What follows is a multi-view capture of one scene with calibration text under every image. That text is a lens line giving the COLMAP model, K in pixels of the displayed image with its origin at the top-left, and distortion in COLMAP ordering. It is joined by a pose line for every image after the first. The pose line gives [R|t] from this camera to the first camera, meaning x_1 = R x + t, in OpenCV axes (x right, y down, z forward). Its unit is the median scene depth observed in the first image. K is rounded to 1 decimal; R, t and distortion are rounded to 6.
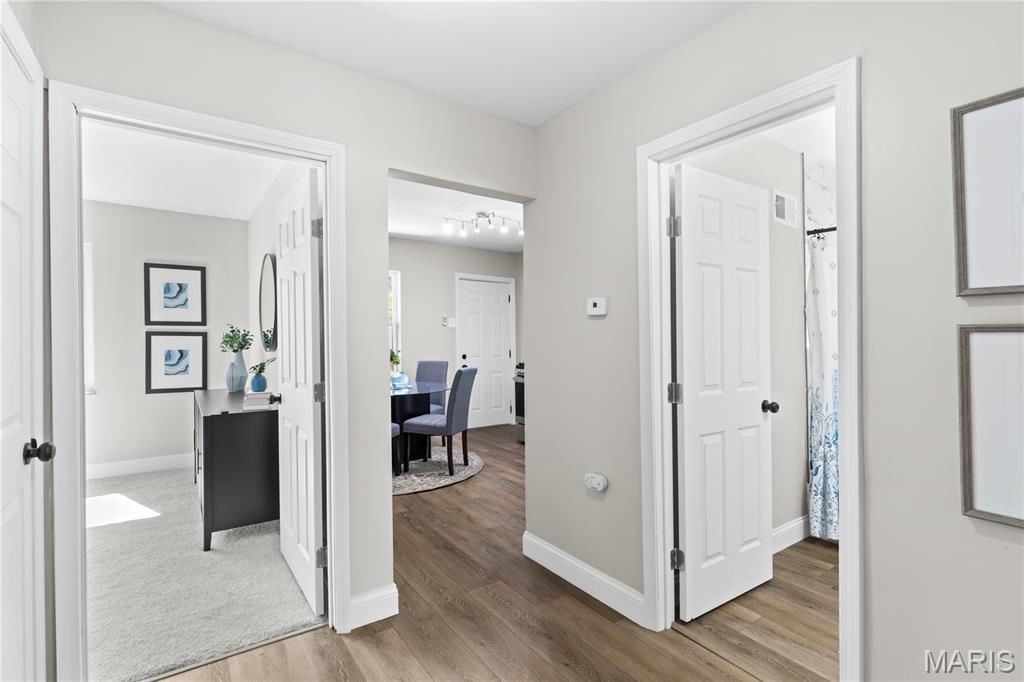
lens RADIAL K [[466.1, 0, 512.0], [0, 466.1, 341.0], [0, 0, 1]] dist [0.000749, 0.000083]
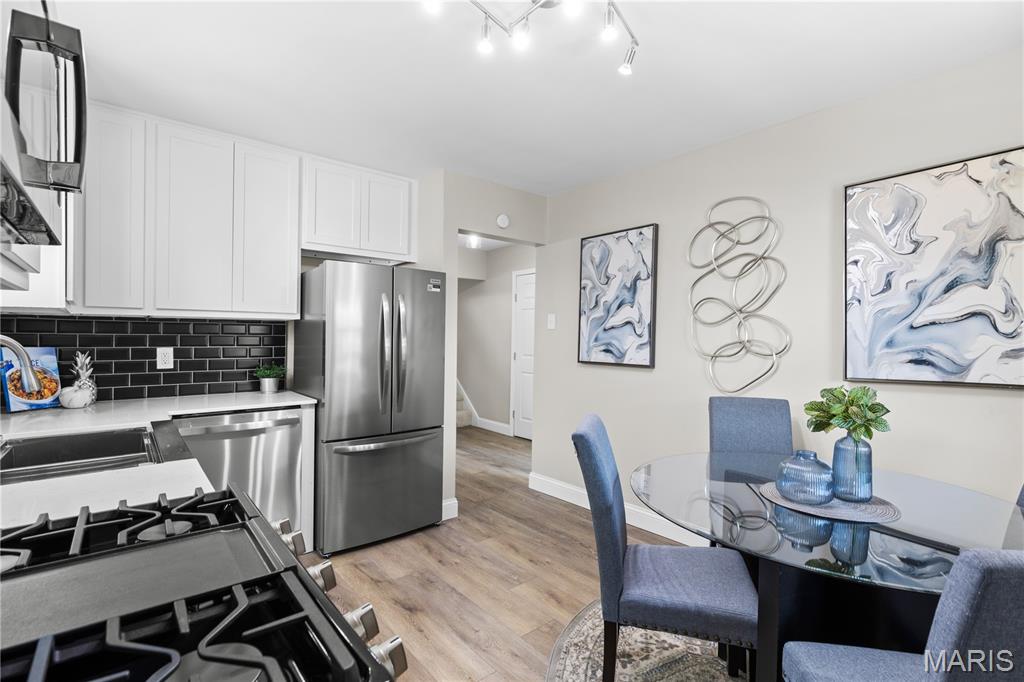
lens RADIAL K [[463.7, 0, 497.9], [0, 463.7, 343.7], [0, 0, 1]] dist [-0.000198, -0.000034]
pose [[-0.998308, 0.005366, -0.057906, -0.008713], [0.003772, 0.999612, 0.027615, -0.018584], [0.058032, 0.027350, -0.997940, 1.388491]]
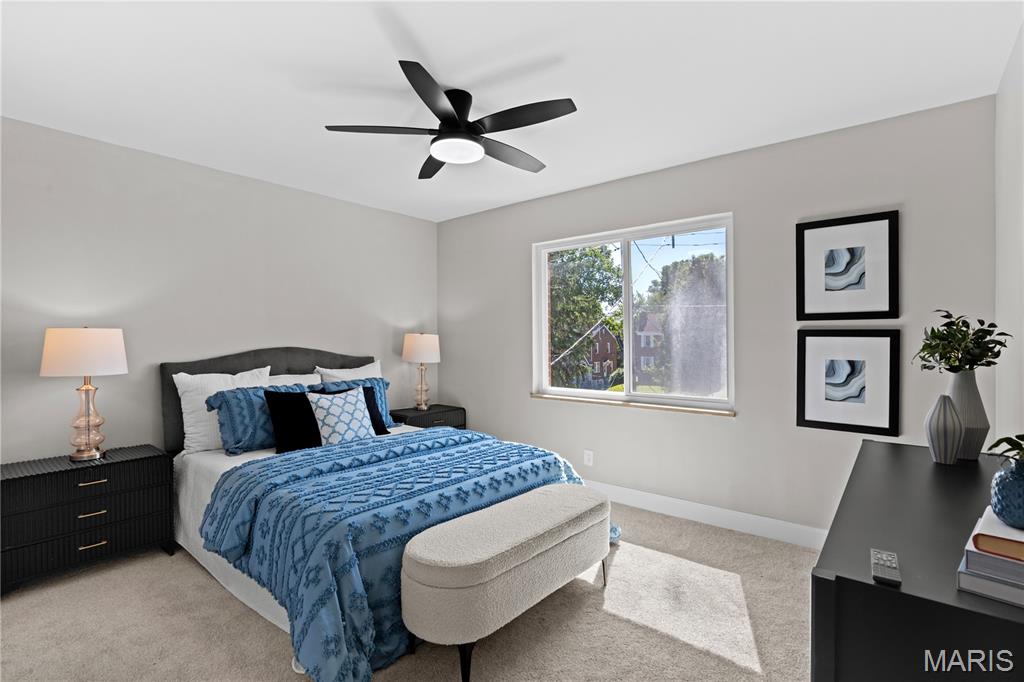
lens RADIAL K [[473.2, 0, 515.2], [0, 473.2, 341.2], [0, 0, 1]] dist [0.000113, -0.000070]
pose [[0.259059, 0.001095, -0.965861, -0.249932], [-0.012450, 0.999920, -0.002205, 0.001720], [0.965781, 0.012596, 0.259052, 0.447418]]
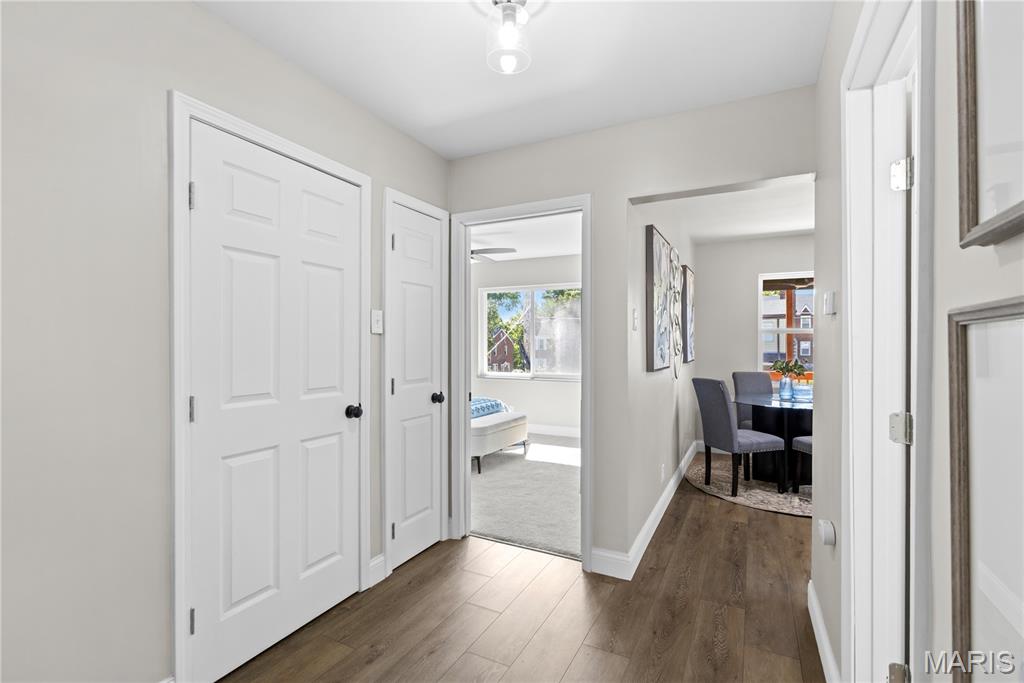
lens RADIAL K [[469.5, 0, 513.8], [0, 469.5, 354.4], [0, 0, 1]] dist [-0.025397, 0.000004]
pose [[0.458985, 0.018746, -0.888246, 0.315235], [-0.008750, 0.999824, 0.016579, 0.003249], [0.888401, 0.000163, 0.459069, 0.104807]]
